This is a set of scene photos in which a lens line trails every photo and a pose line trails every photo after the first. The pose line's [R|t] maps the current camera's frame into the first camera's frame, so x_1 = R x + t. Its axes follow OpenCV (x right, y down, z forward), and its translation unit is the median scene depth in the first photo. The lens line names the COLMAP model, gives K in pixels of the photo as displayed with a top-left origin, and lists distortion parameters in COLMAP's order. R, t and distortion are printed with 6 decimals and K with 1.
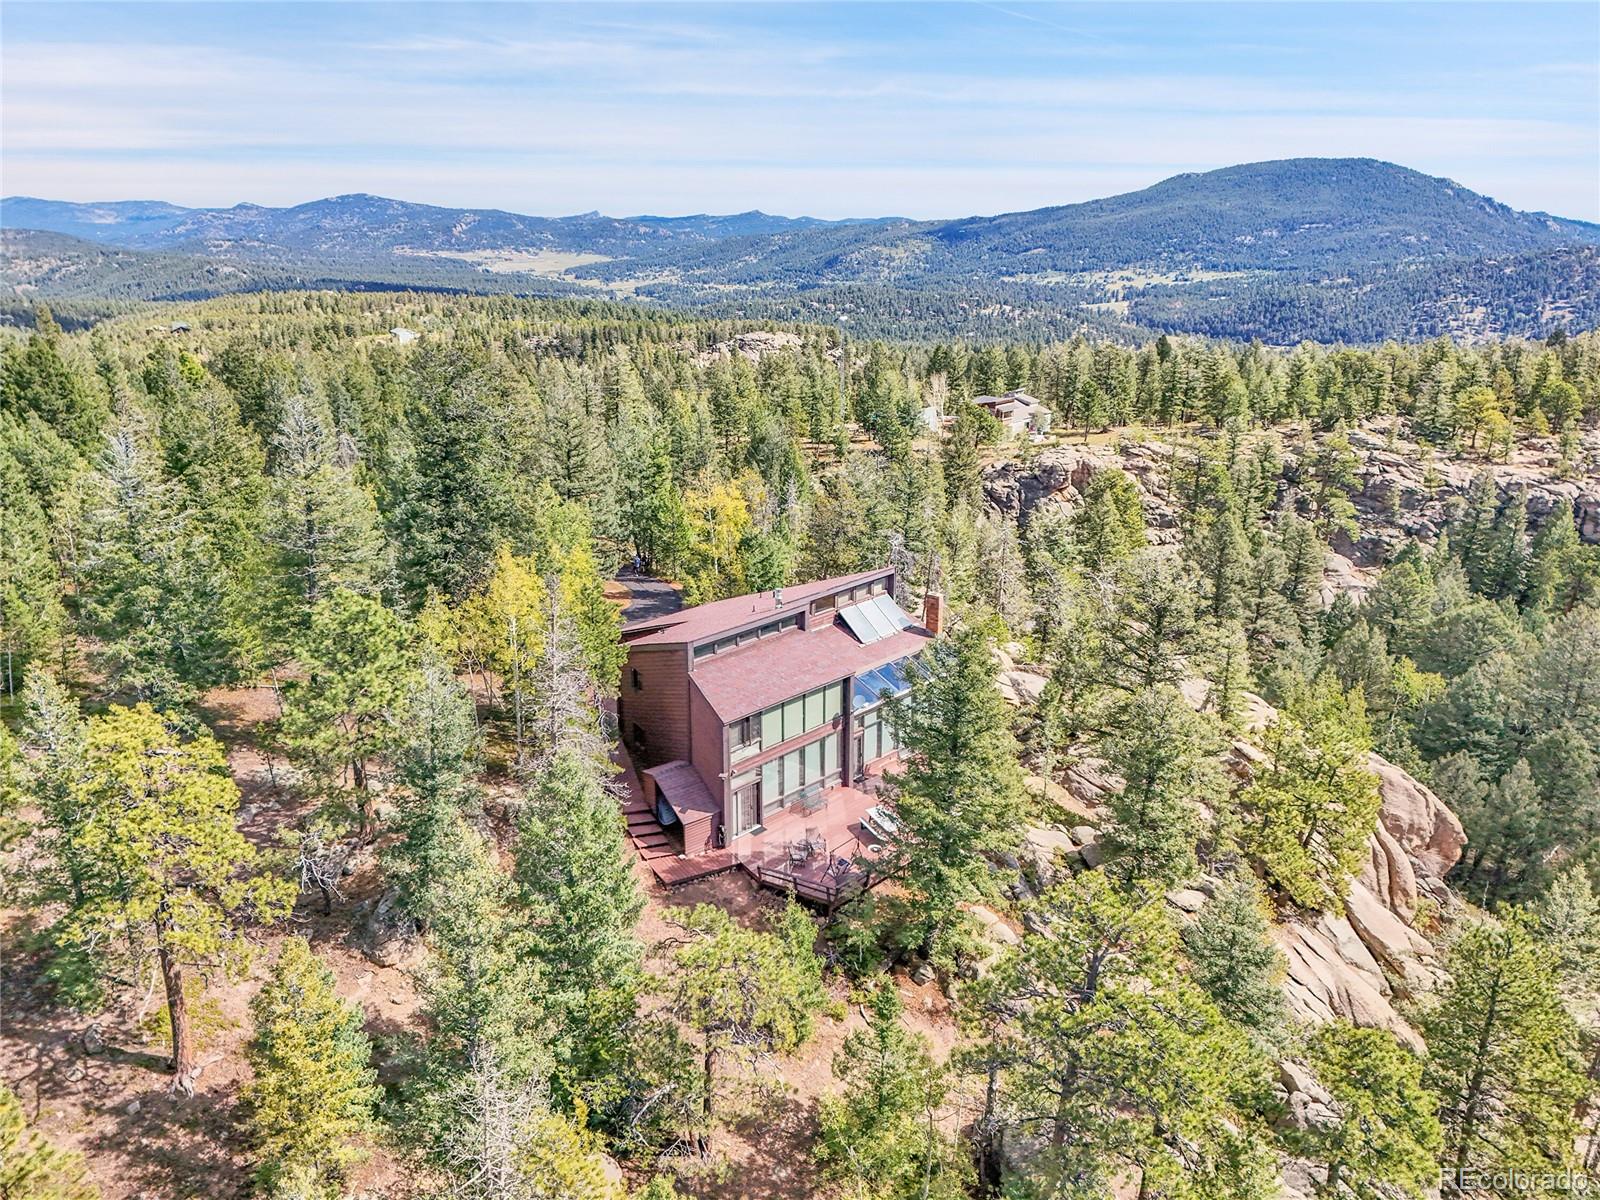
lens RADIAL K [[1134.7, 0, 802.5], [0, 1134.7, 595.7], [0, 0, 1]] dist [0.037695, -0.006981]
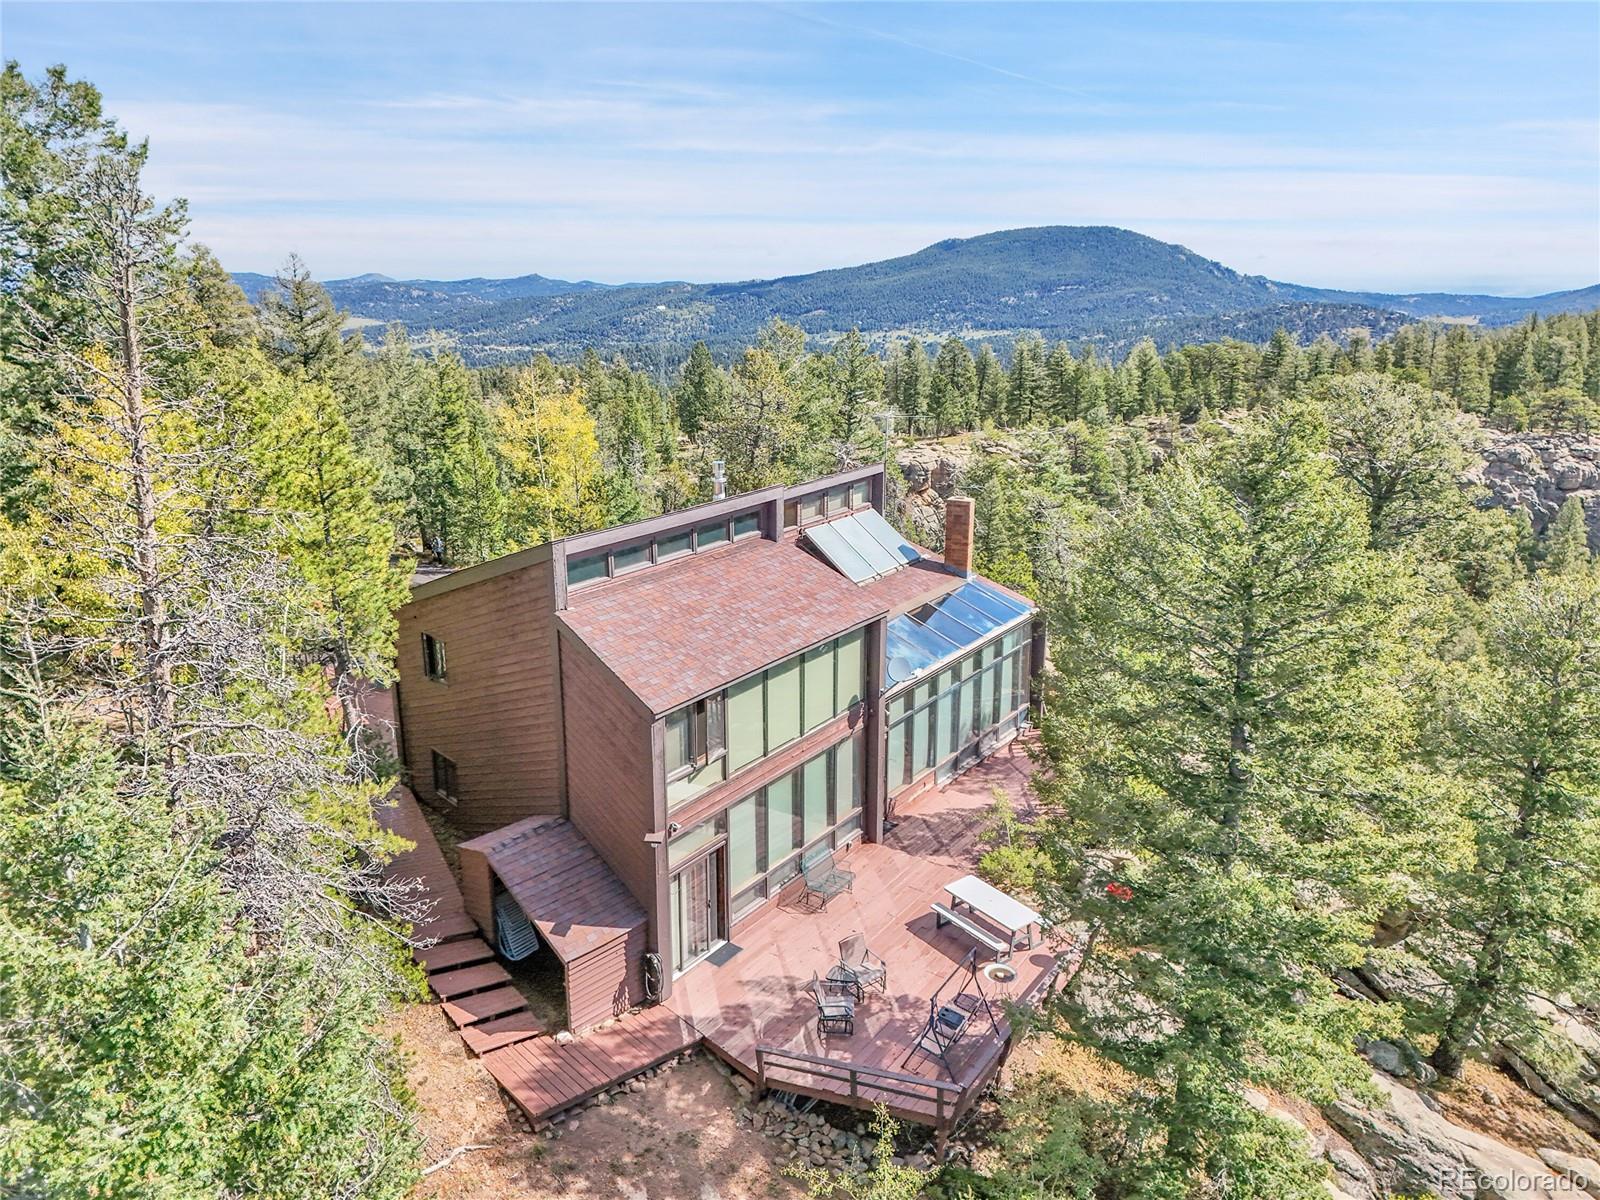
lens RADIAL K [[1134.7, 0, 796.3], [0, 1134.7, 600.7], [0, 0, 1]] dist [0.037695, -0.006981]
pose [[0.984029, -0.049156, 0.171089, -0.079845], [0.057491, 0.997371, -0.044106, 0.083574], [-0.168471, 0.053238, 0.984268, 0.518191]]
